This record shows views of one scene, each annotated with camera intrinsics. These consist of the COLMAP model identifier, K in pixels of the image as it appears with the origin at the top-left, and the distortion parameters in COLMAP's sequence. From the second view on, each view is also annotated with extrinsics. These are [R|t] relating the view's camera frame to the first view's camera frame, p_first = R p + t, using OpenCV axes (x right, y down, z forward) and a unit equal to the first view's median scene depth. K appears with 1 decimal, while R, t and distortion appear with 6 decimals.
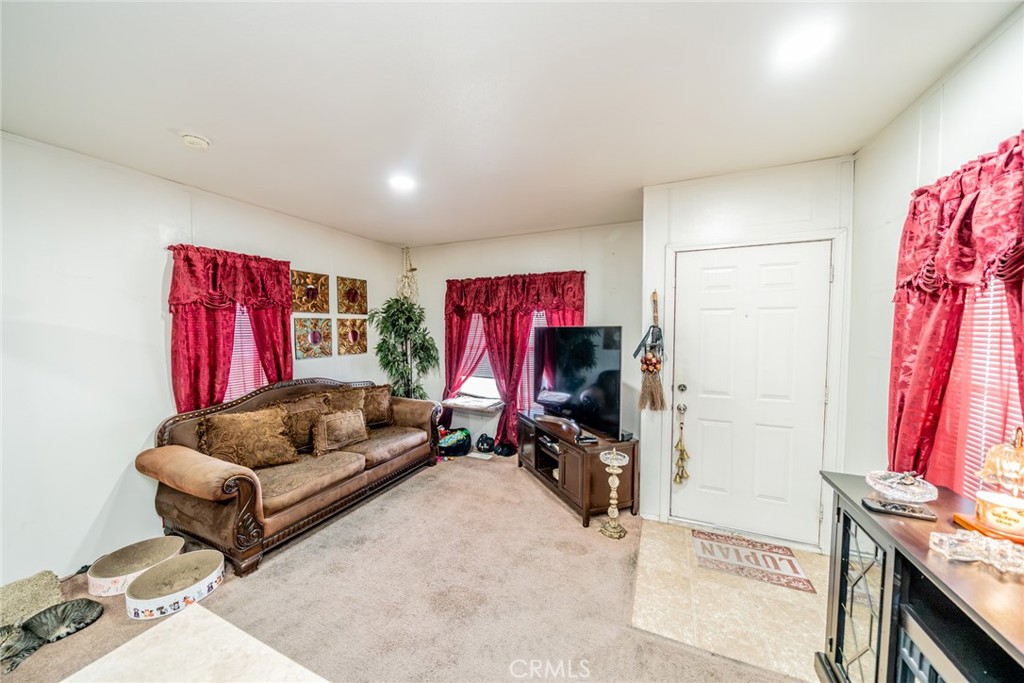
lens RADIAL K [[349.0, 0, 508.8], [0, 349.0, 342.9], [0, 0, 1]] dist [-0.007631, 0.000745]
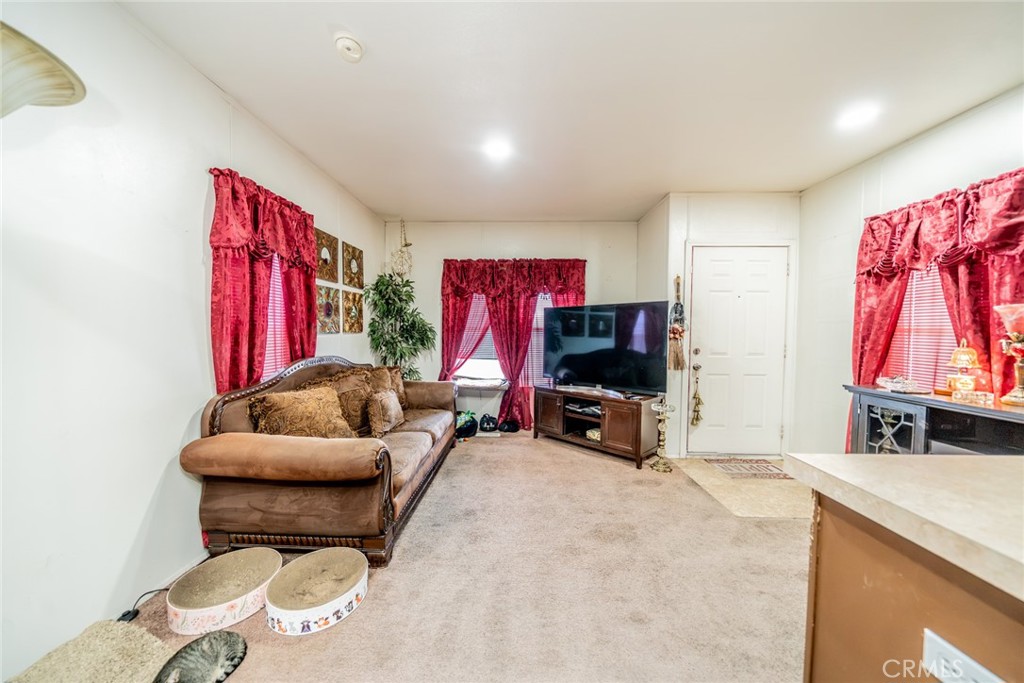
lens RADIAL K [[349.0, 0, 509.5], [0, 349.0, 342.0], [0, 0, 1]] dist [-0.007631, 0.000745]
pose [[0.924820, -0.003141, 0.380391, -0.630564], [0.007000, 0.999937, -0.008761, 0.099401], [-0.380340, 0.010765, 0.924784, 0.061727]]
